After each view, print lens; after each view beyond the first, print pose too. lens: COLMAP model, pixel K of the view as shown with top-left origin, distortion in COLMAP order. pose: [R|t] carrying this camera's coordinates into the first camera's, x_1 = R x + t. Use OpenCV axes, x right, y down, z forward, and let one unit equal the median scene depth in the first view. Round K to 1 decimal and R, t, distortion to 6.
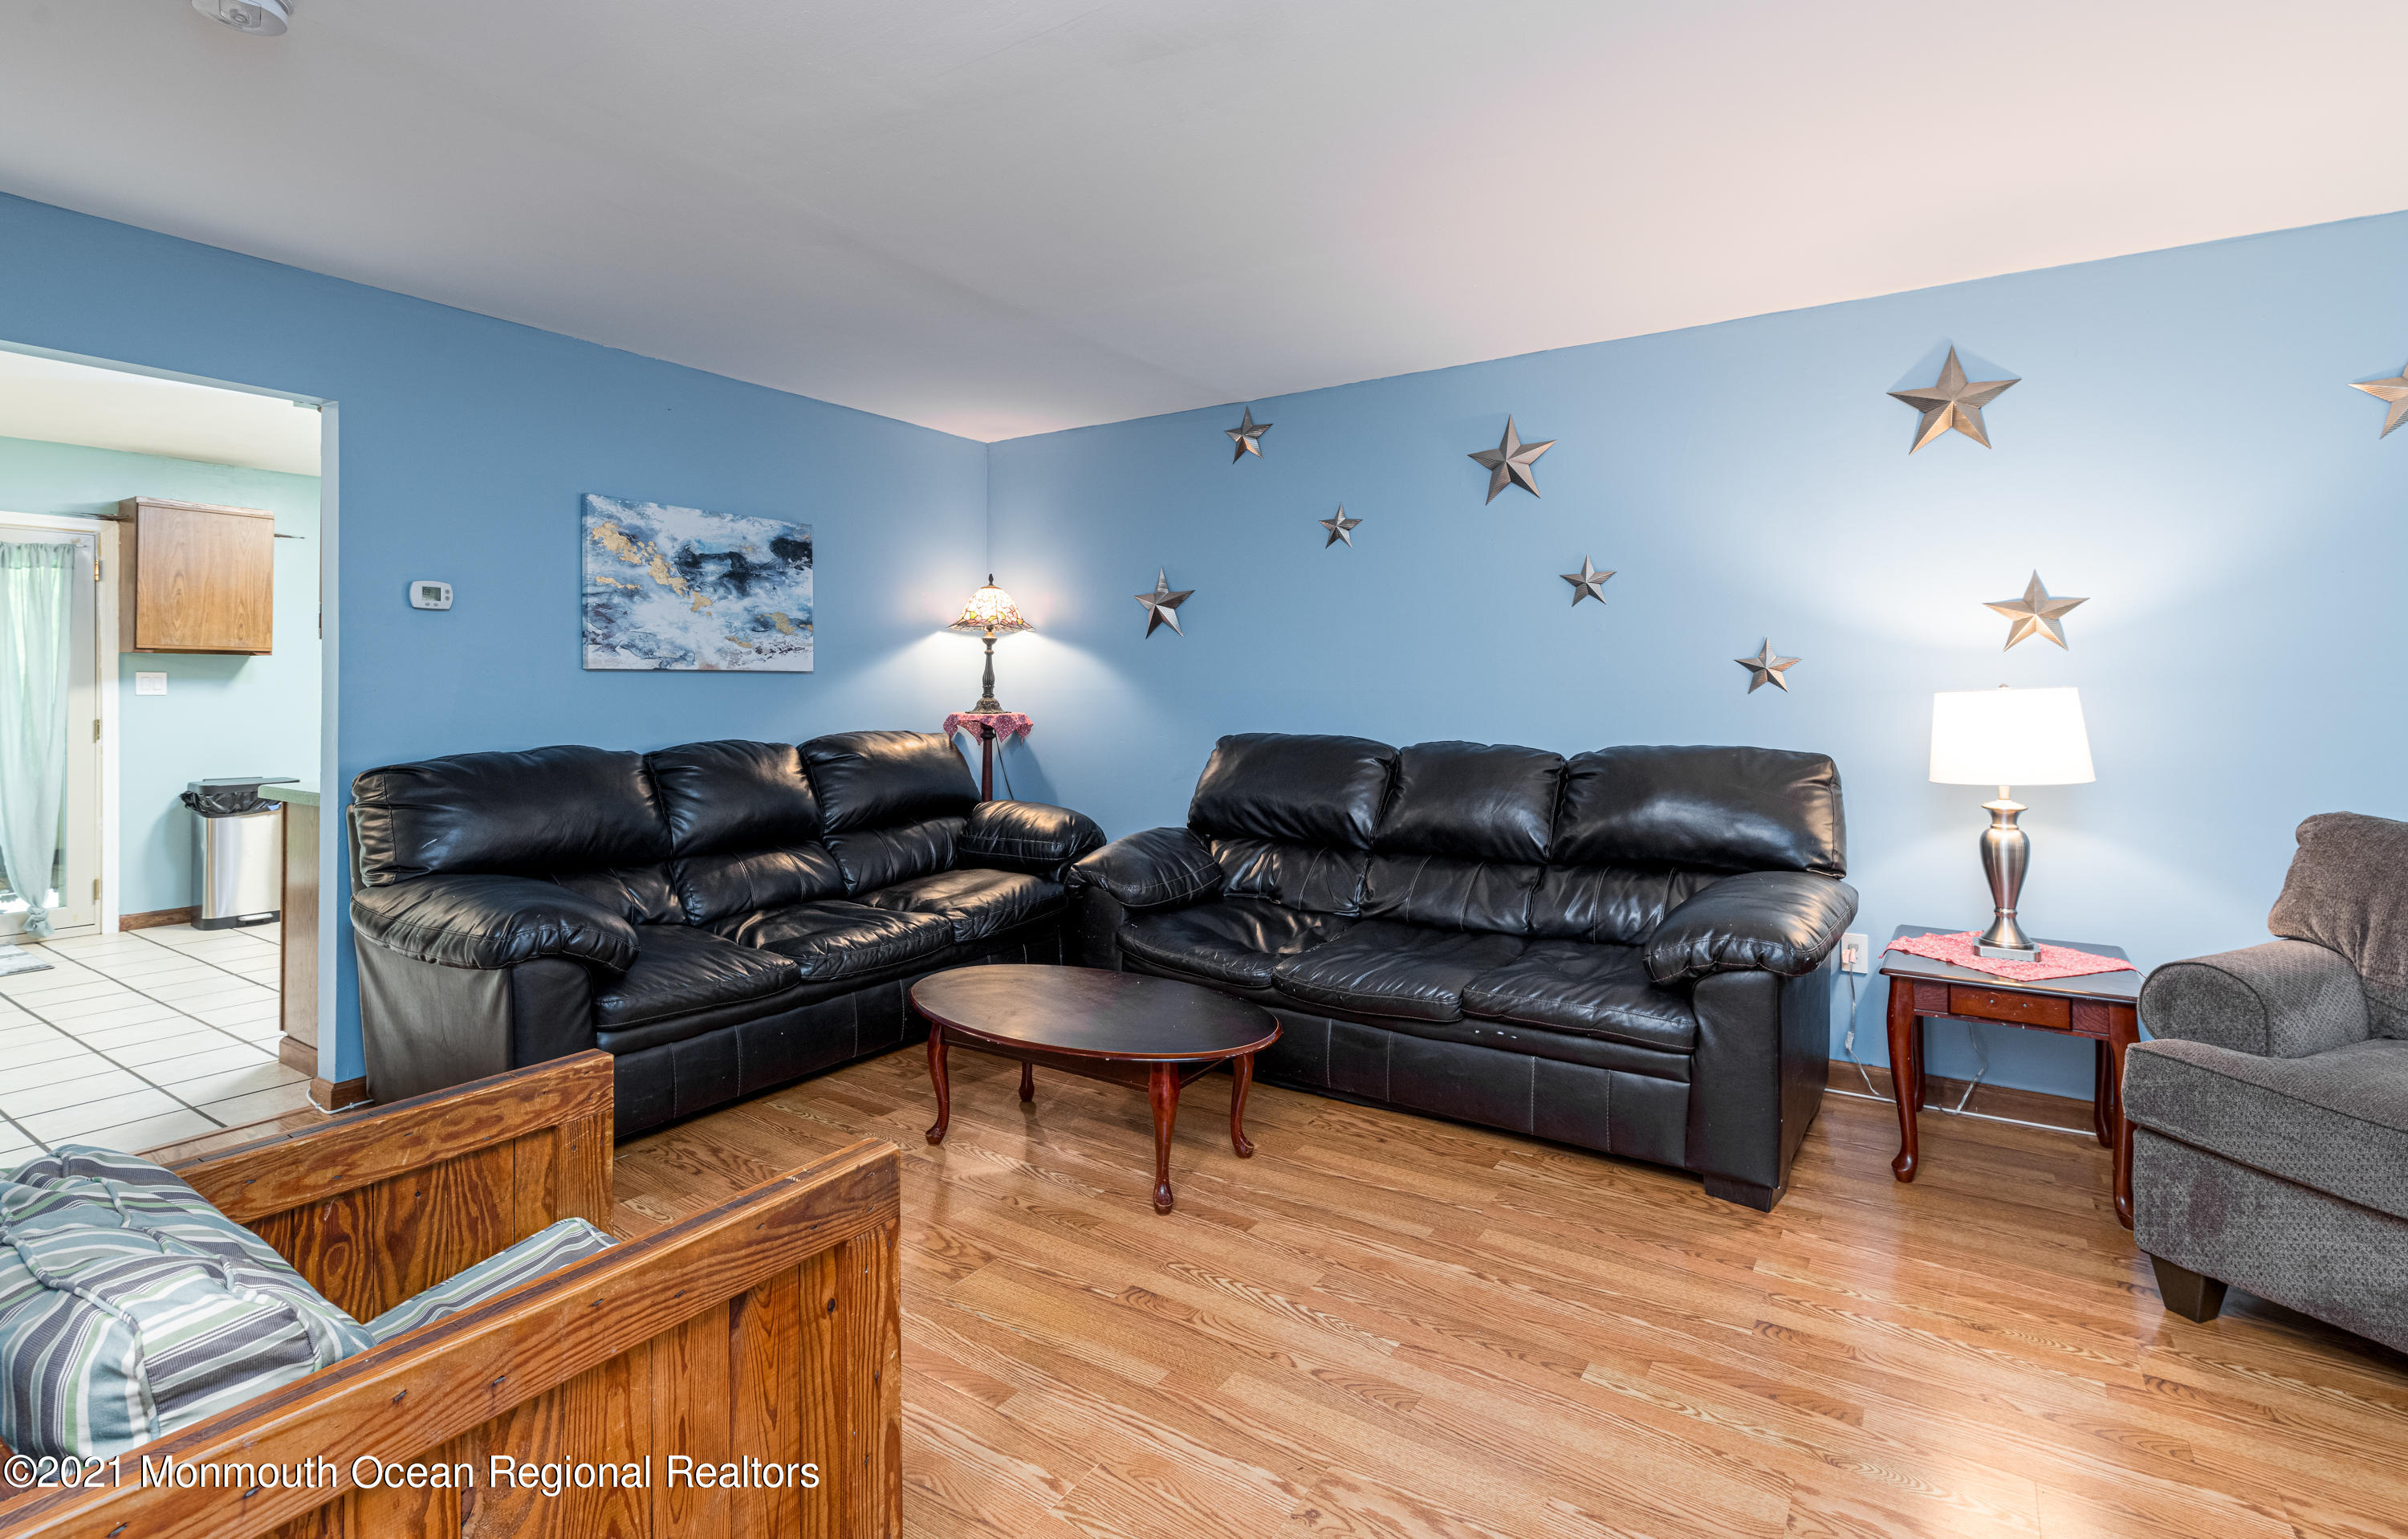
lens RADIAL K [[1119.1, 0, 1210.7], [0, 1119.1, 678.2], [0, 0, 1]] dist [0.001821, -0.000037]
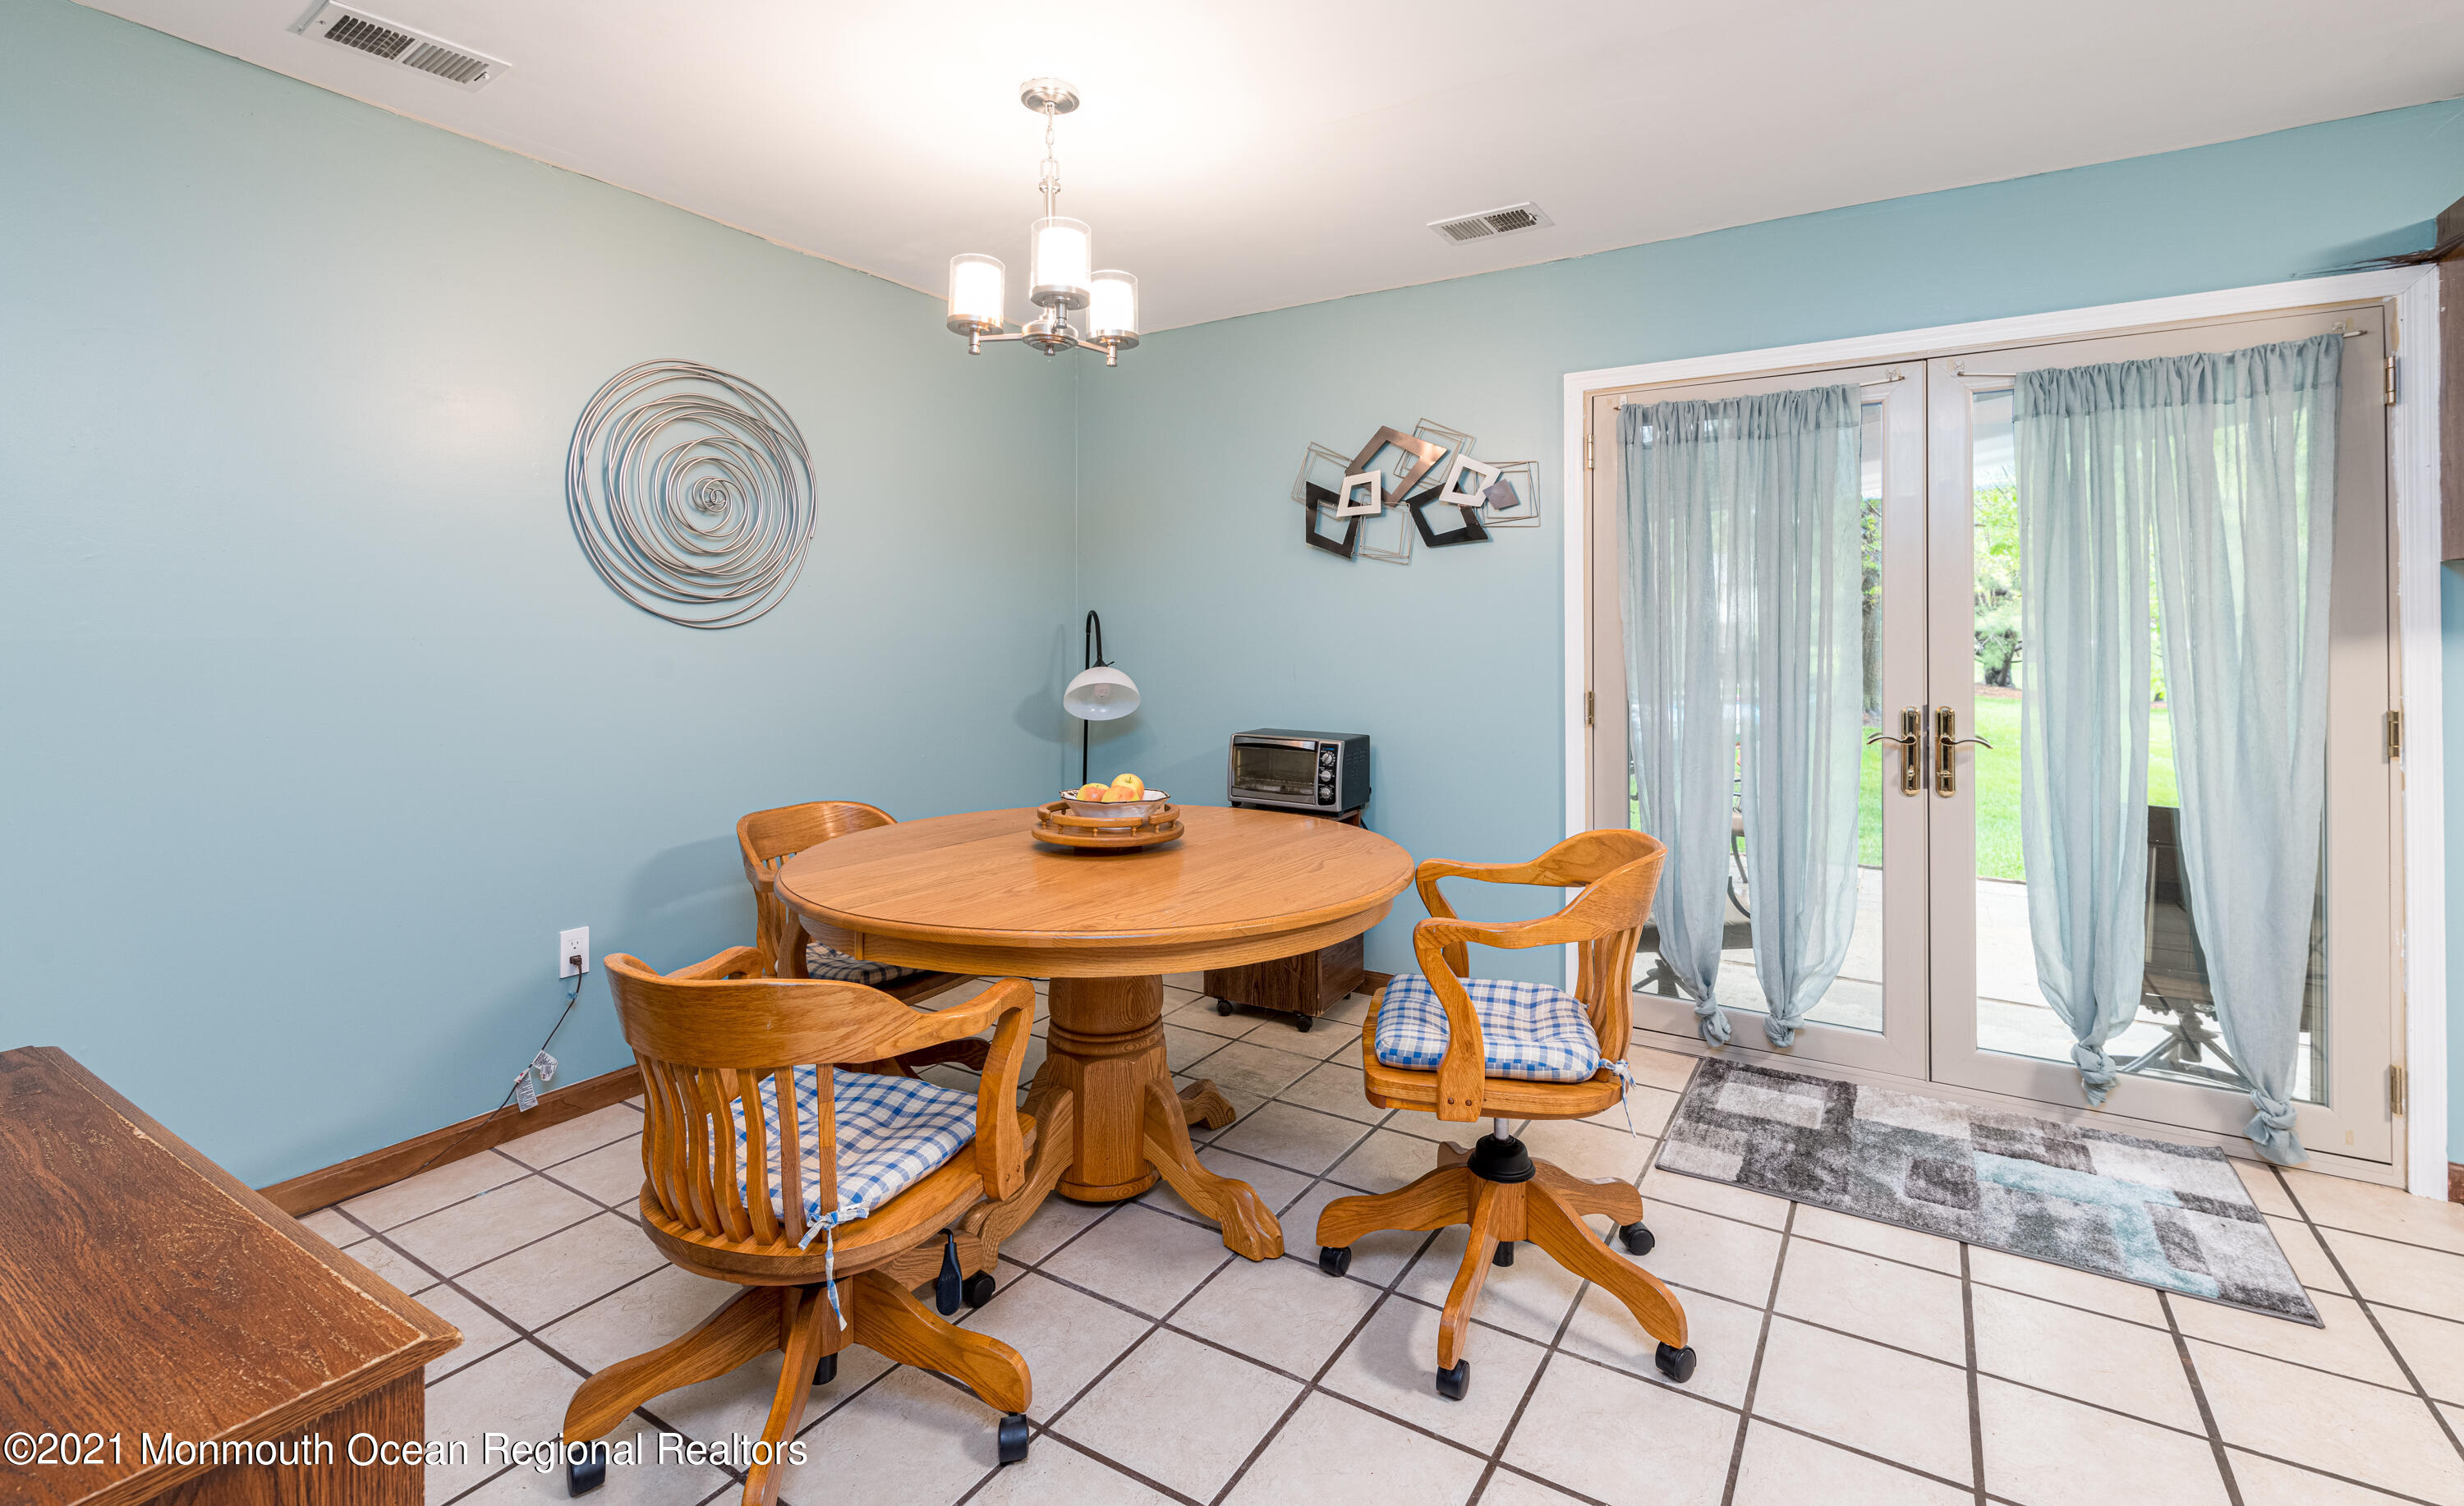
lens RADIAL K [[1095.9, 0, 1238.7], [0, 1095.9, 637.3], [0, 0, 1]] dist [-0.000499, -0.000460]
pose [[0.023841, -0.001379, -0.999715, -0.780240], [0.007350, 0.999972, -0.001204, 0.005666], [0.999689, -0.007320, 0.023851, 0.726328]]
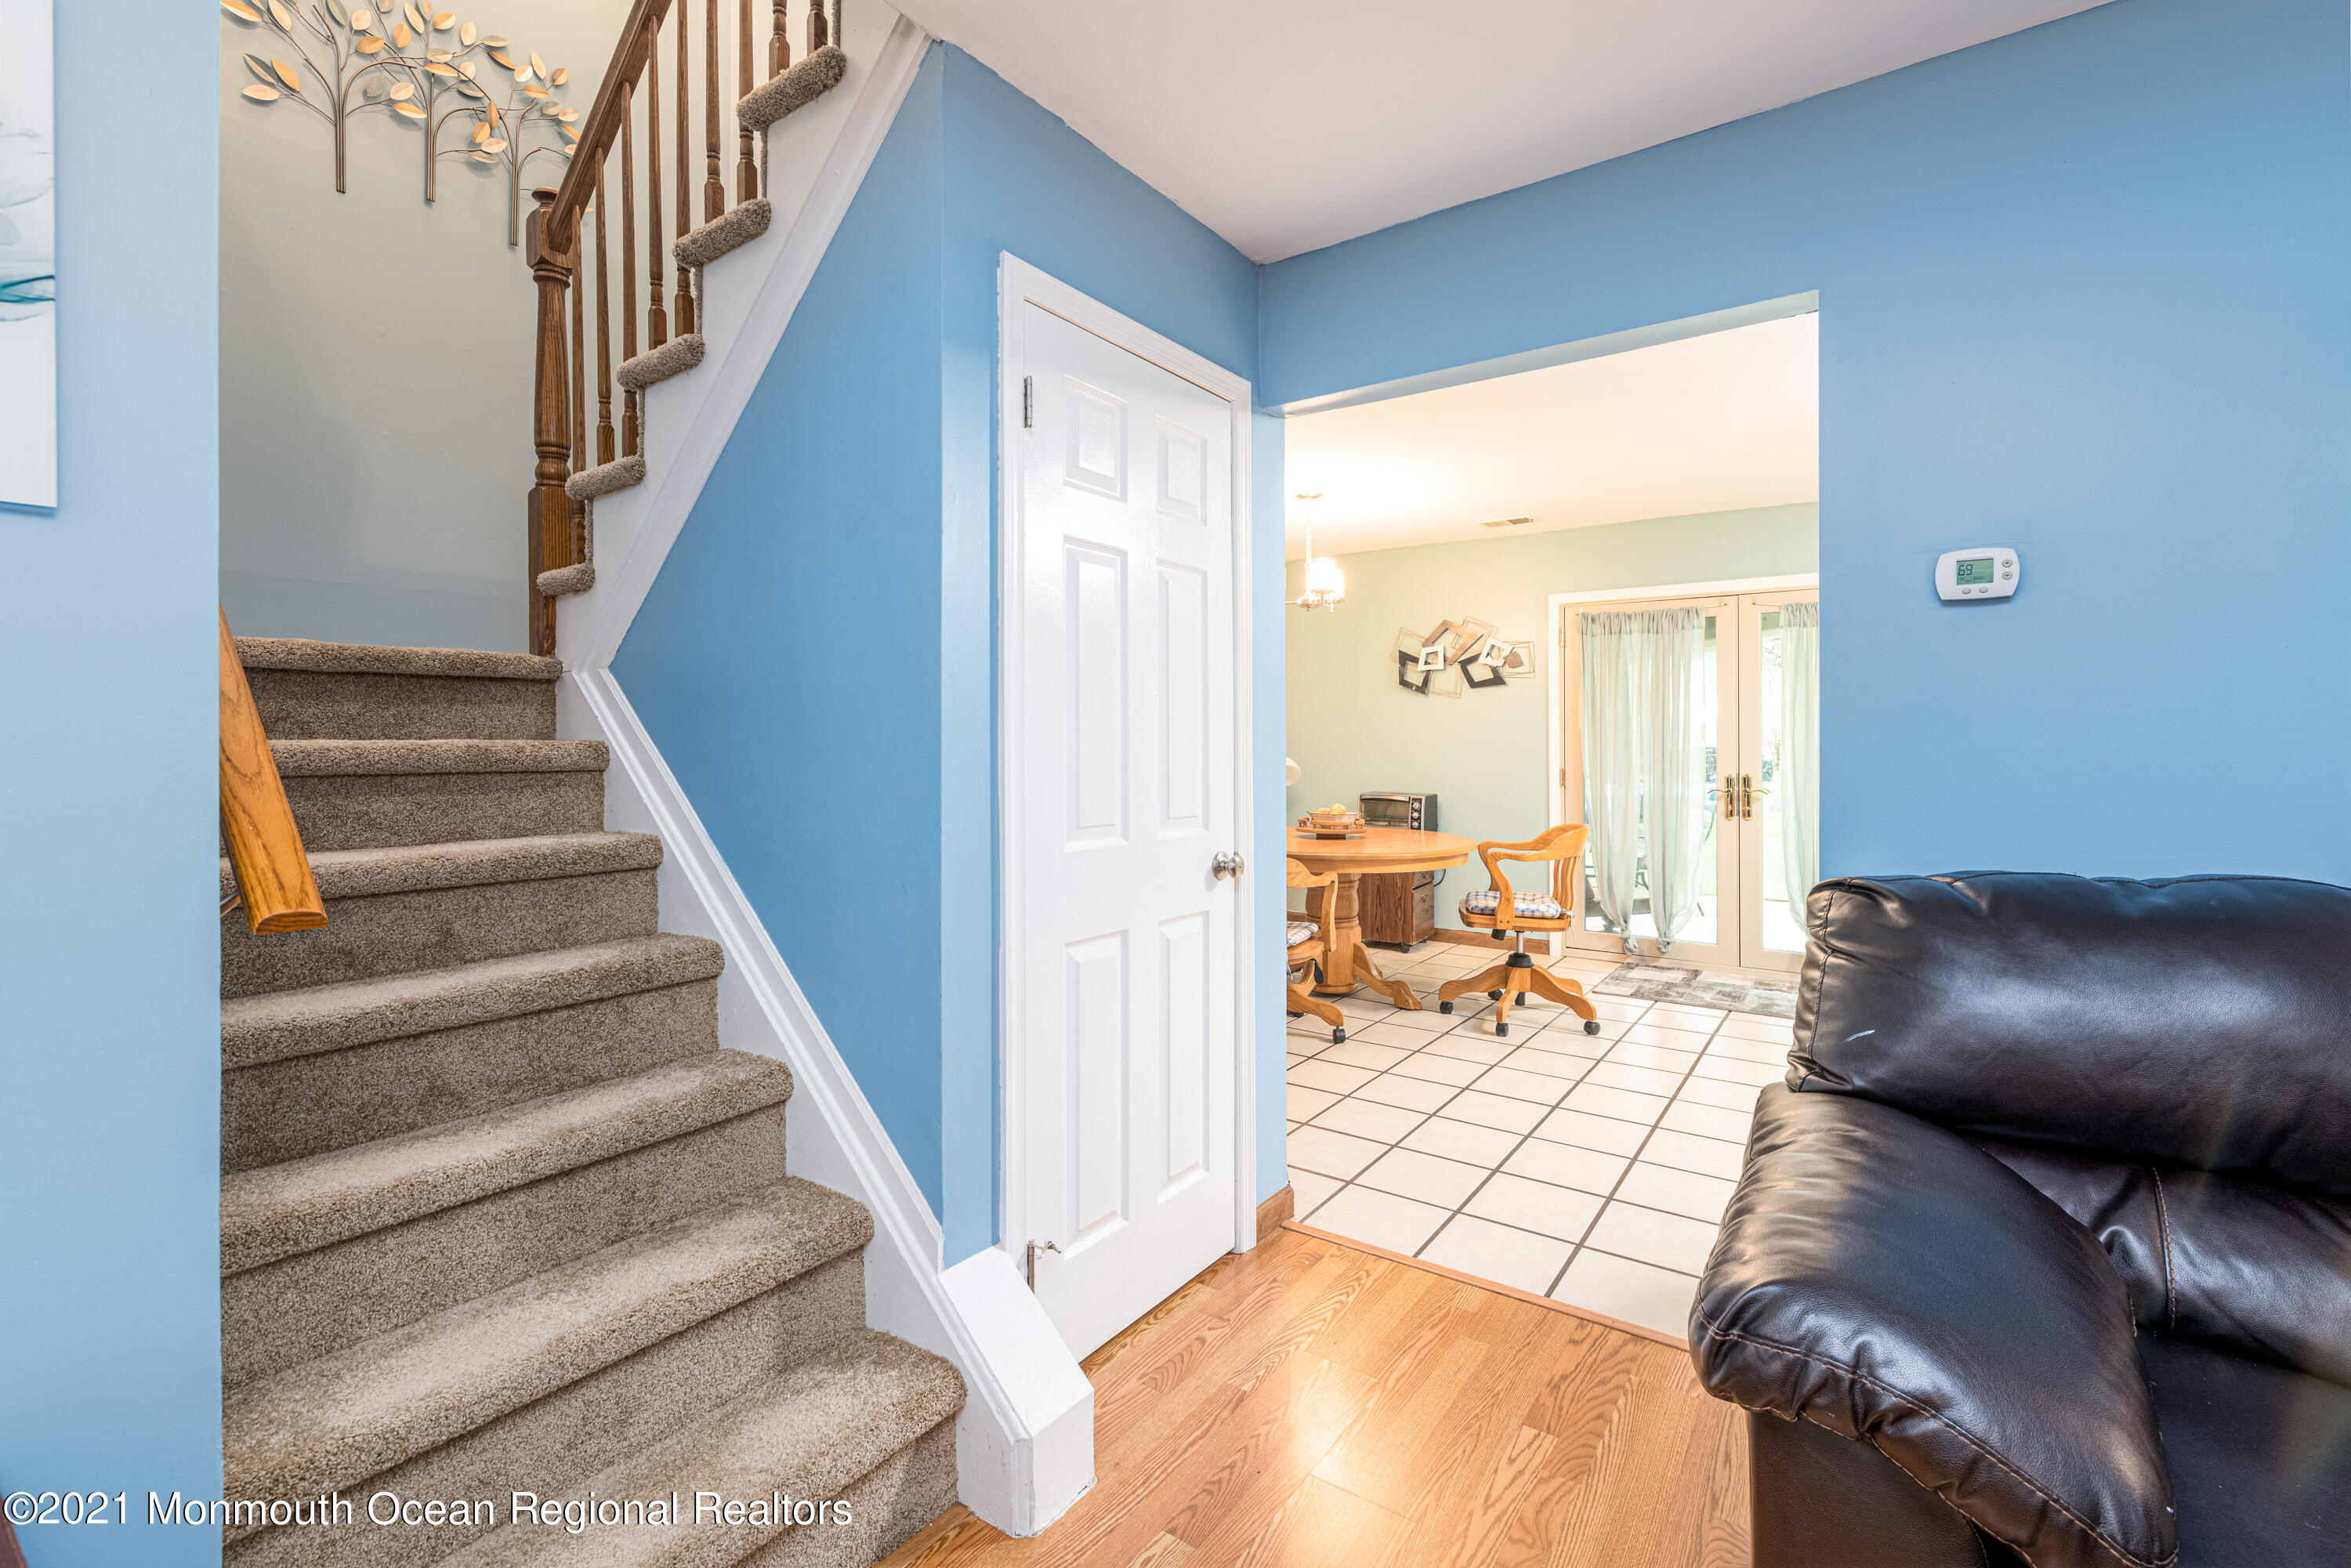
lens RADIAL K [[1025.1, 0, 1187.7], [0, 1025.1, 737.3], [0, 0, 1]] dist [-0.000087, -0.000056]
pose [[-0.032334, -0.002107, -0.999475, -0.152431], [0.009804, 0.999949, -0.002425, 0.002918], [0.999429, -0.009877, -0.032311, 0.533839]]
